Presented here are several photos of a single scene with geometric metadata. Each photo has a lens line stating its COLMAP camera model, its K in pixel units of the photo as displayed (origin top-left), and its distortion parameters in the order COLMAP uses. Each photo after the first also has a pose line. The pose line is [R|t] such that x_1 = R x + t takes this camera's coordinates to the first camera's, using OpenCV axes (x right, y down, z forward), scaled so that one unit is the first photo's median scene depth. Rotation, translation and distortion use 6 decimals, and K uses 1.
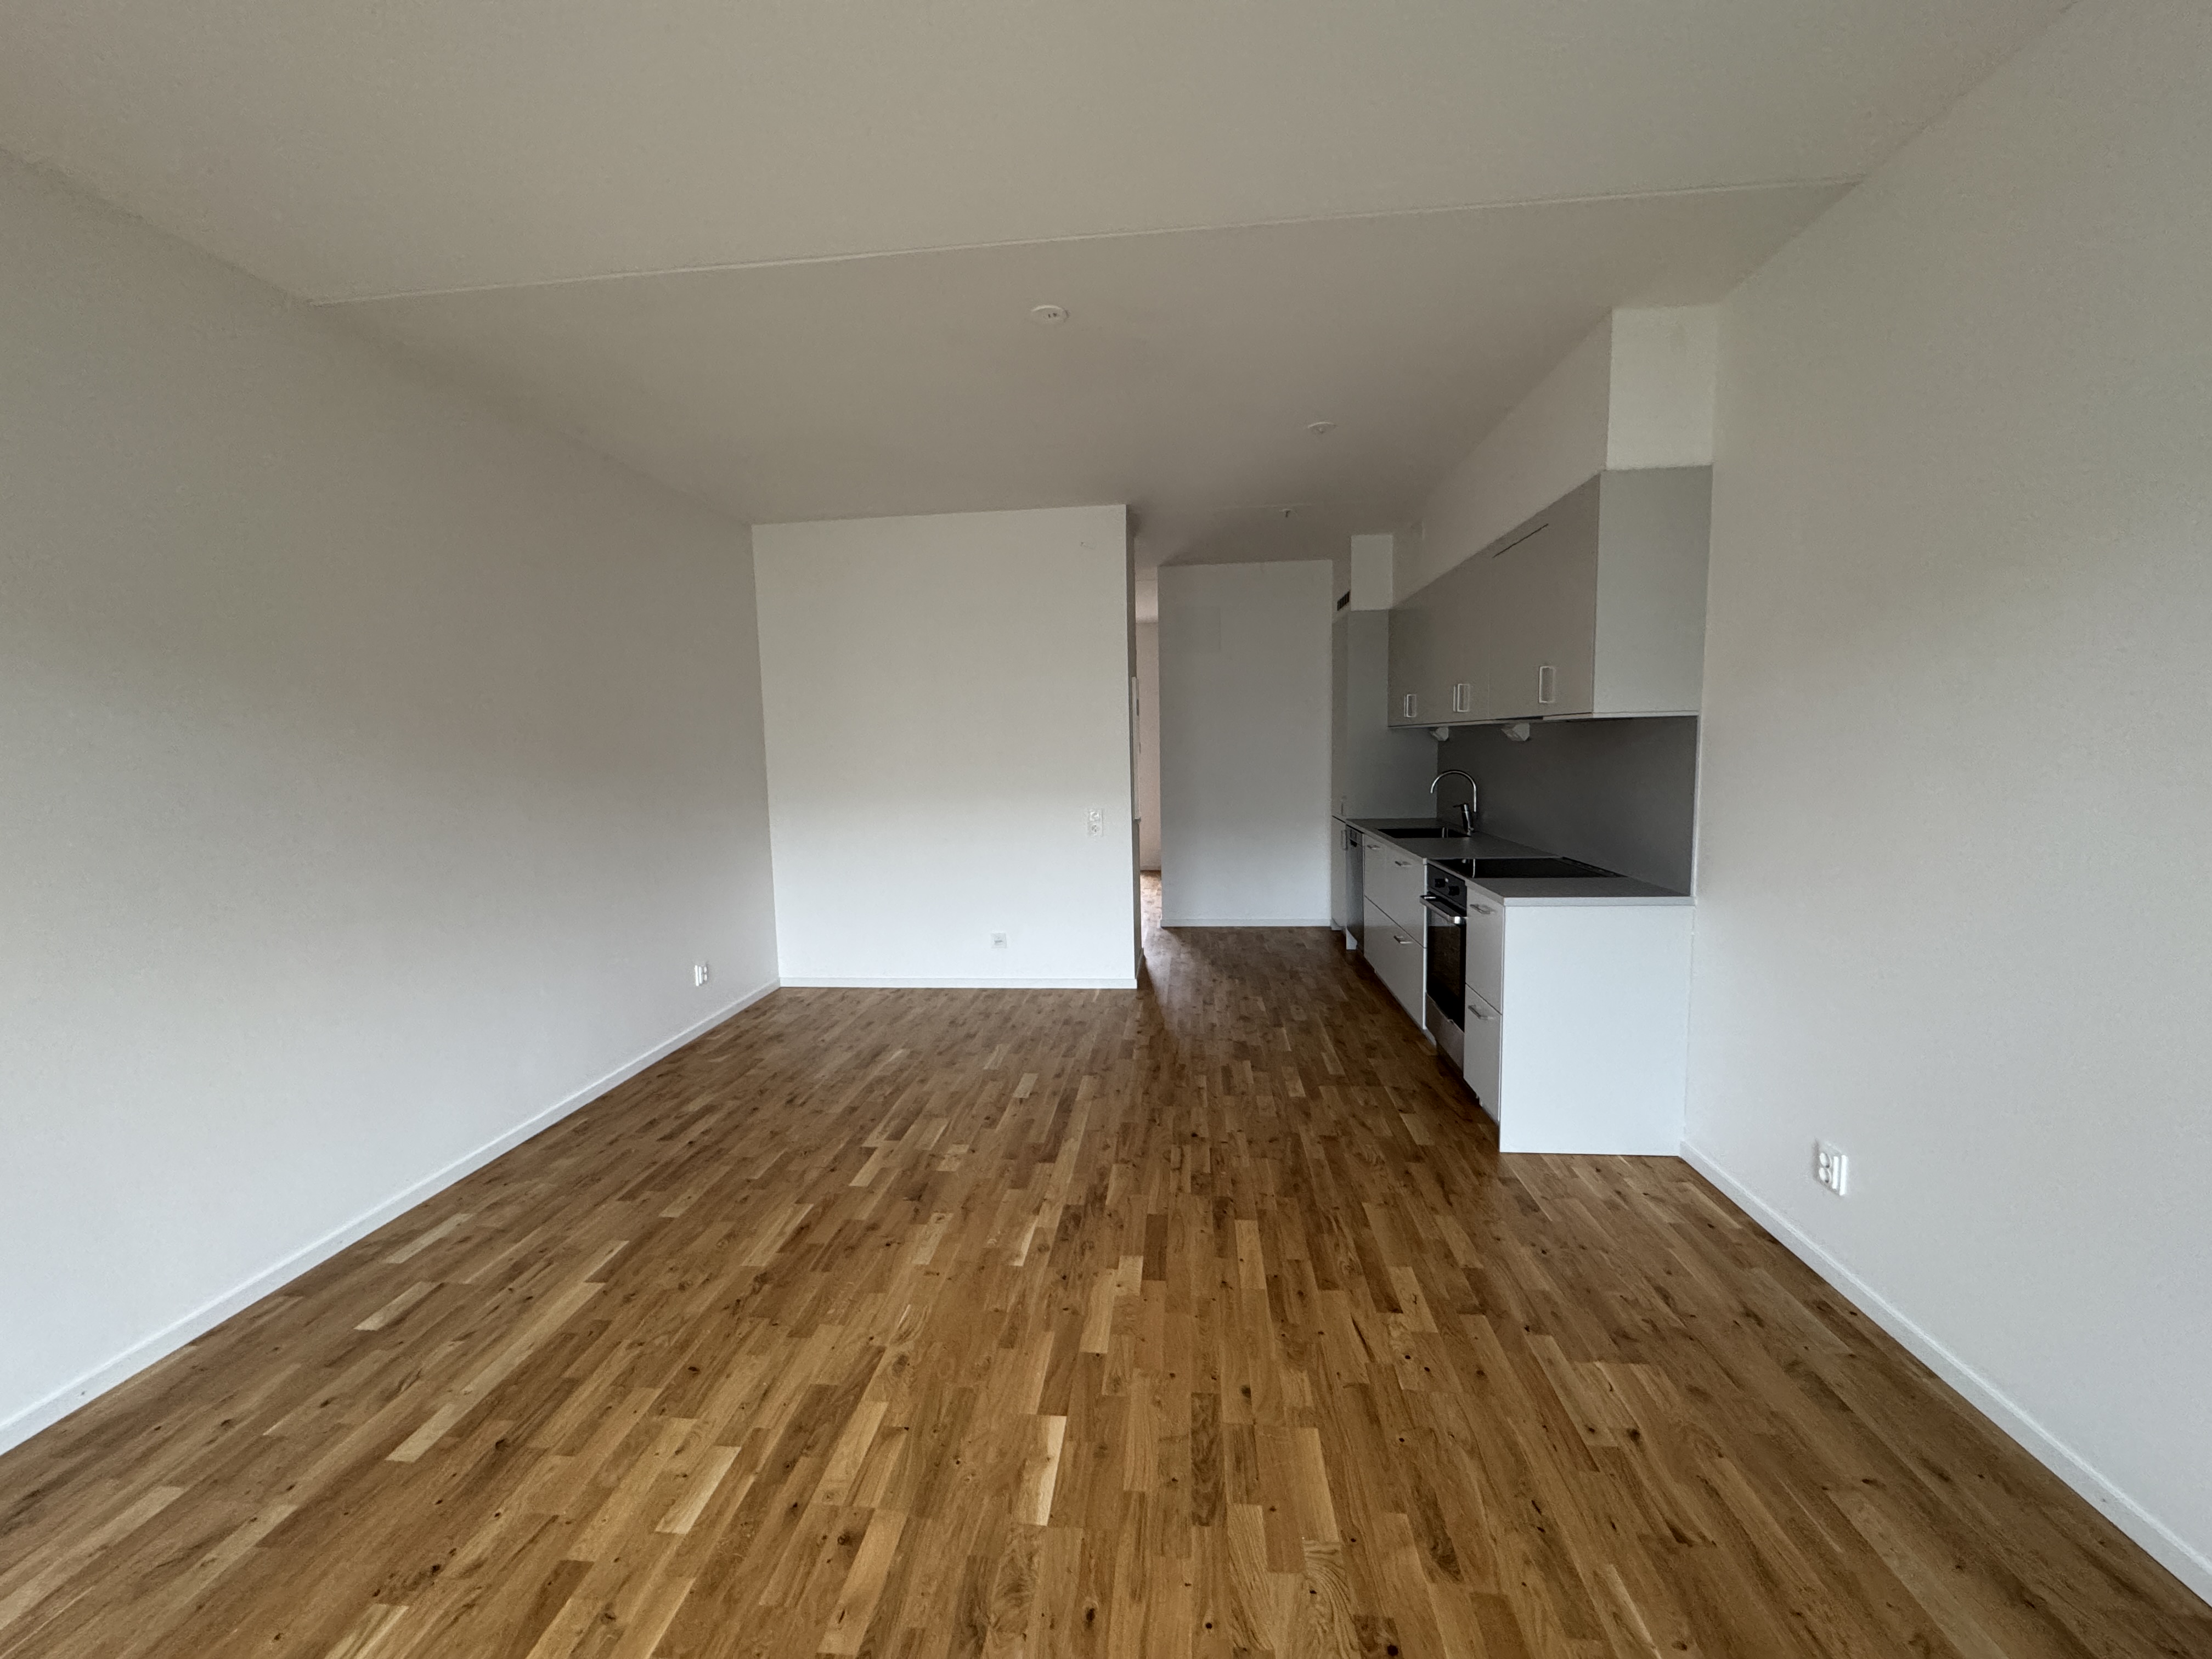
lens RADIAL K [[883.1, 0, 1106.1], [0, 883.1, 830.7], [0, 0, 1]] dist [-0.000492, 0.000177]
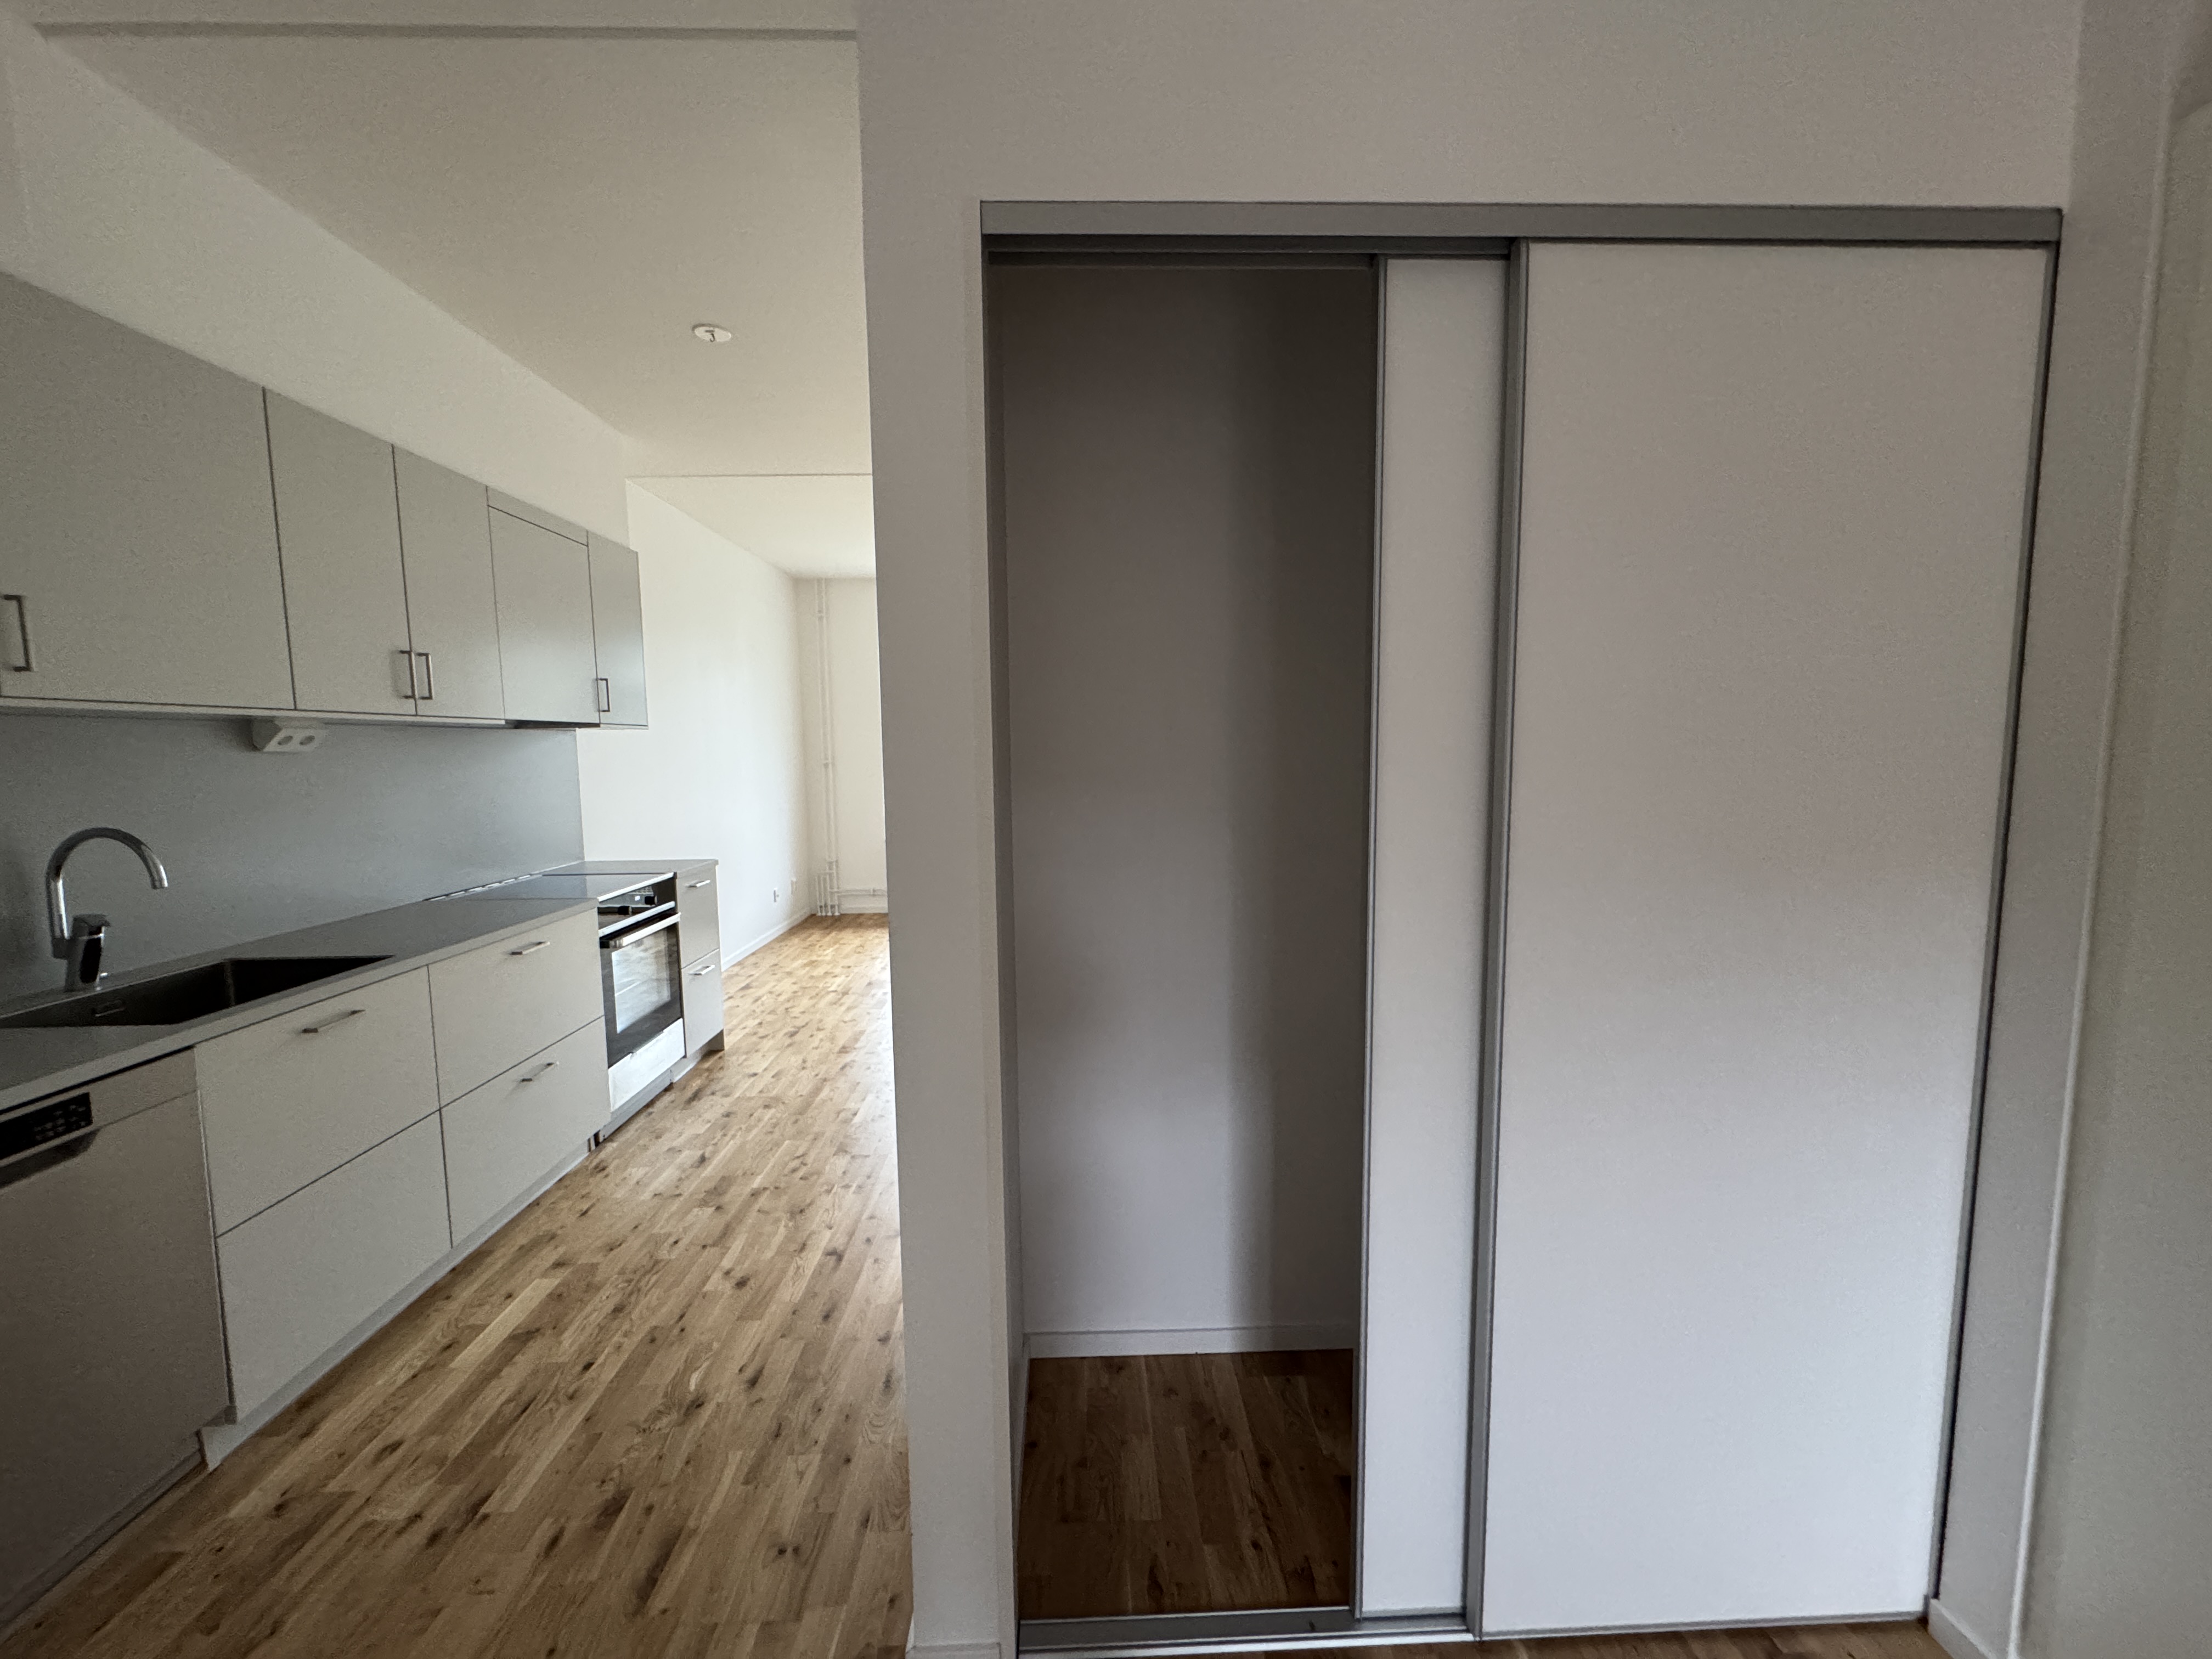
lens RADIAL K [[883.1, 0, 1106.0], [0, 883.1, 827.8], [0, 0, 1]] dist [-0.000492, 0.000177]
pose [[-0.990975, 0.048450, -0.124986, 0.019669], [0.023257, 0.980398, 0.195652, -0.207405], [0.132015, 0.190979, -0.972676, 2.200743]]
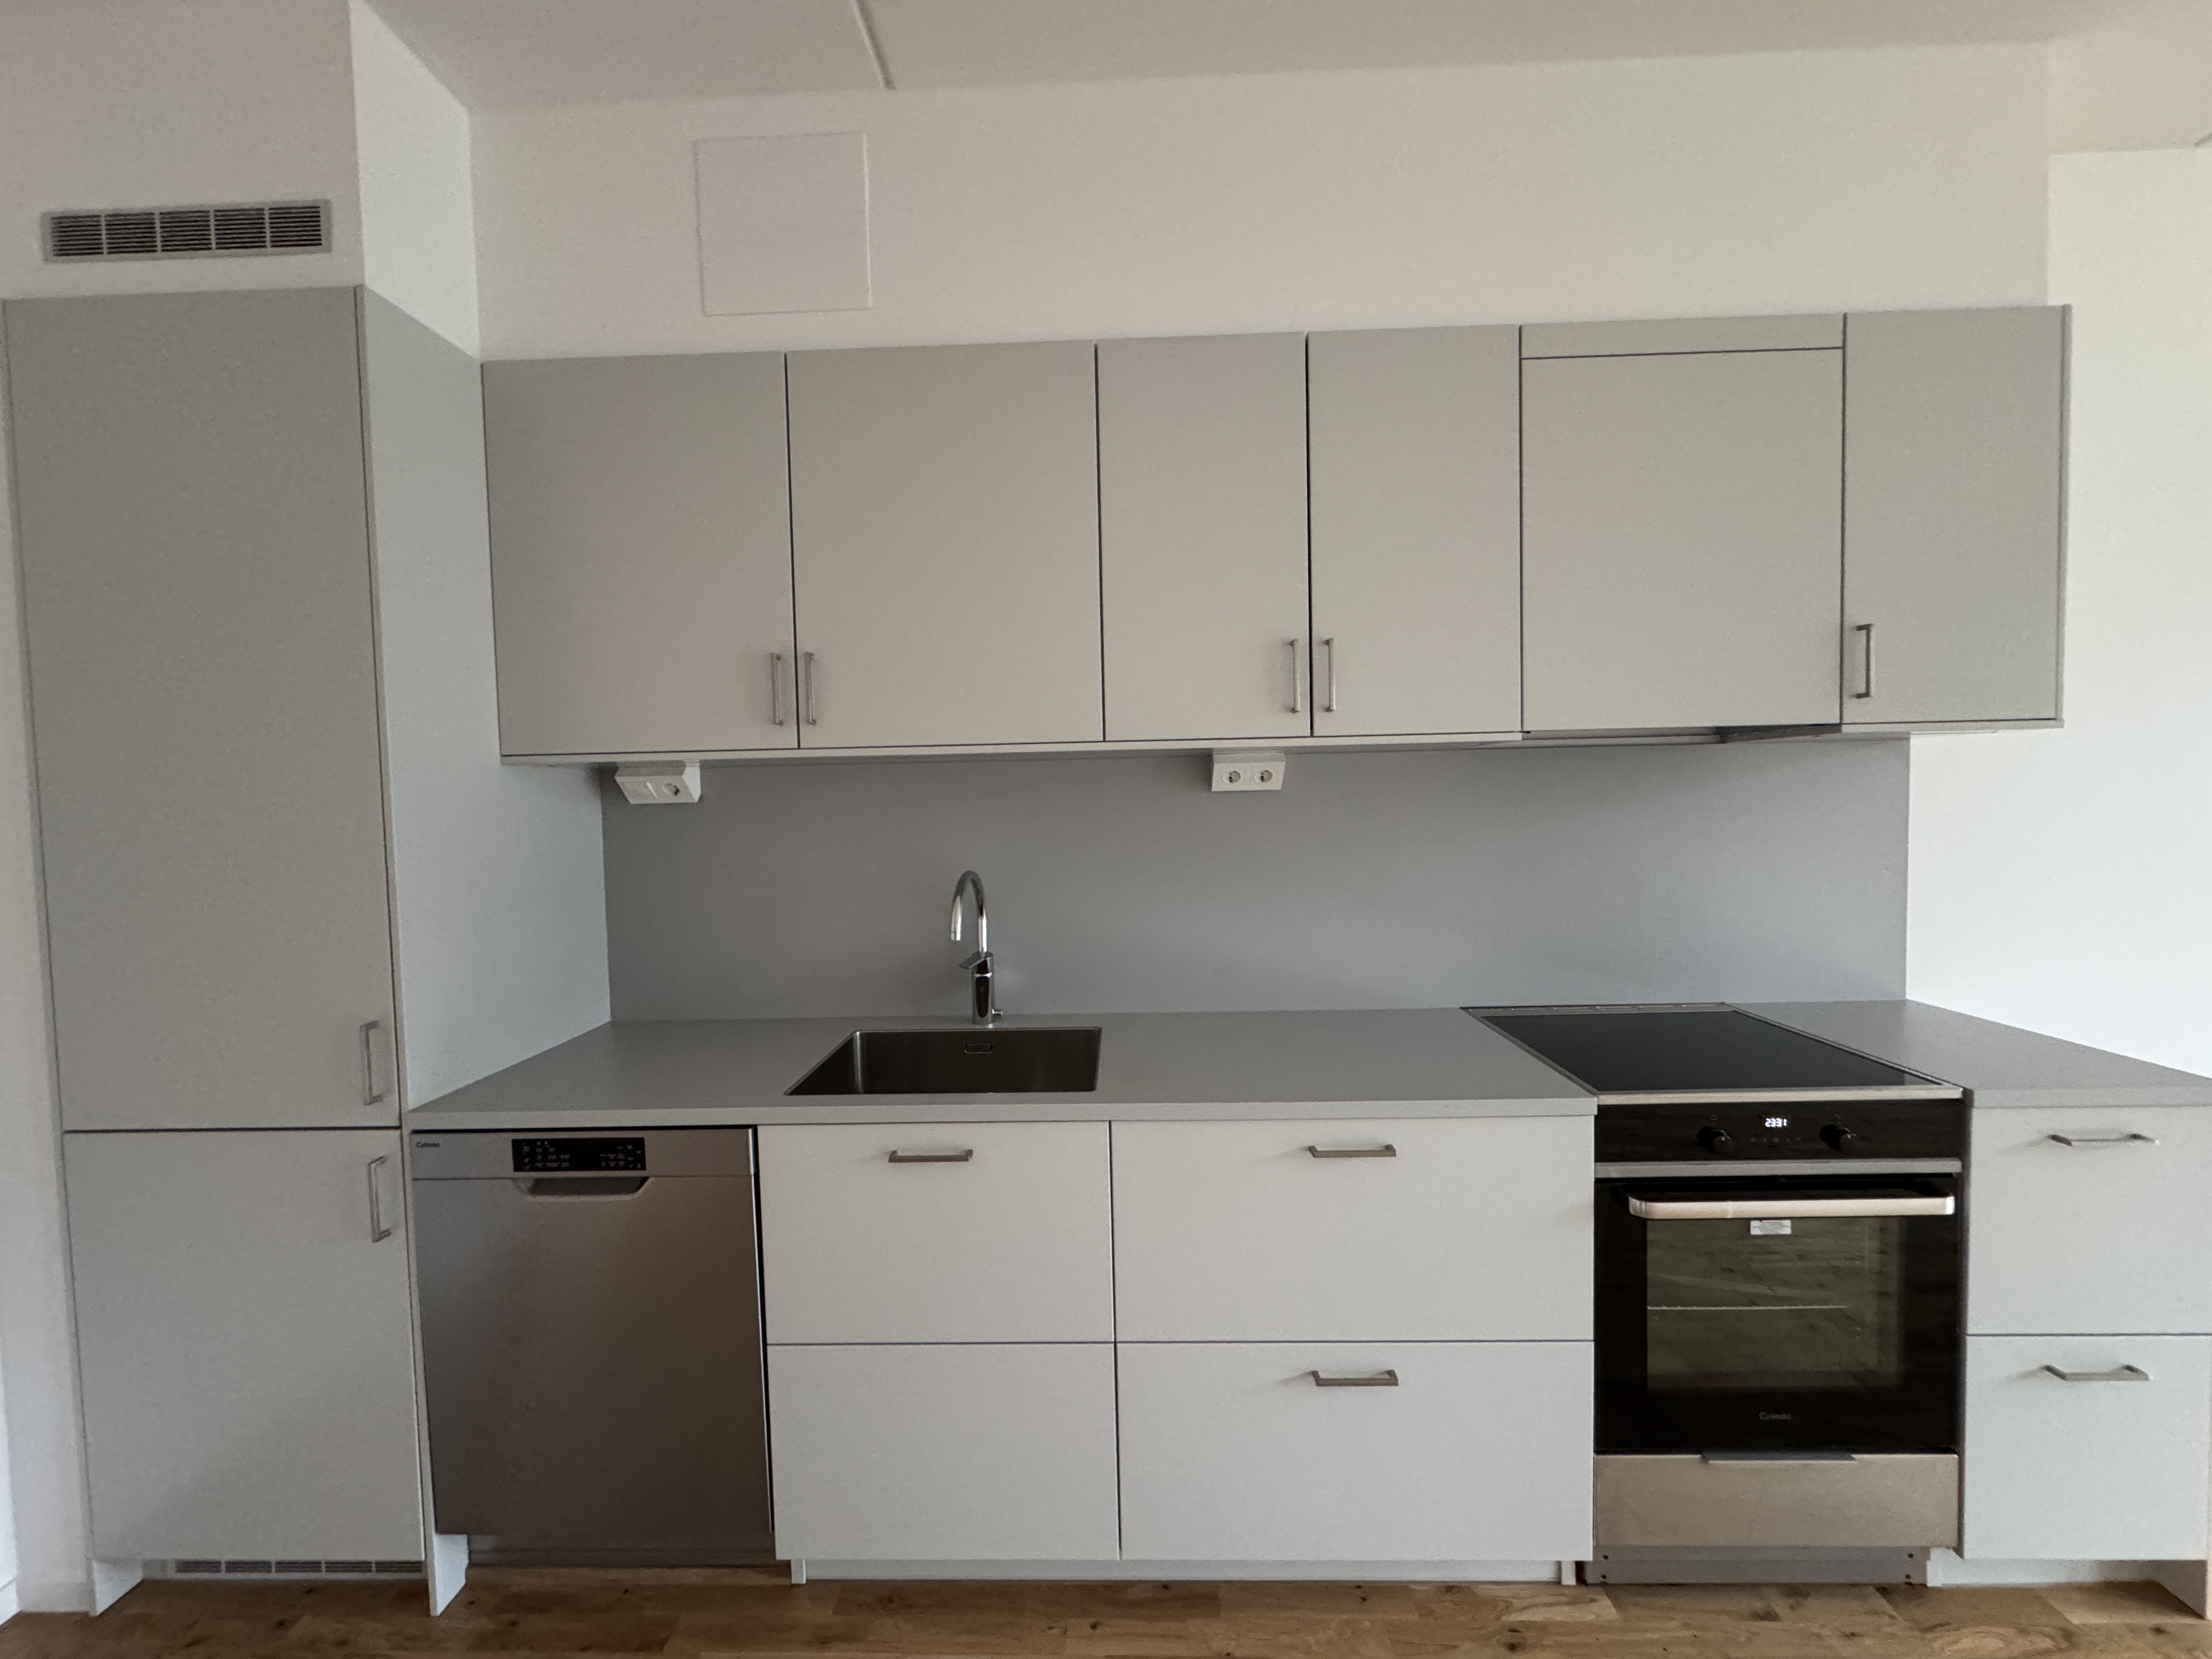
lens RADIAL K [[883.1, 0, 1099.3], [0, 883.1, 824.8], [0, 0, 1]] dist [-0.000492, 0.000177]
pose [[-0.065163, -0.014792, 0.997765, 0.014104], [0.123756, 0.992051, 0.022789, -0.140795], [-0.990171, 0.124965, -0.062814, 1.486343]]
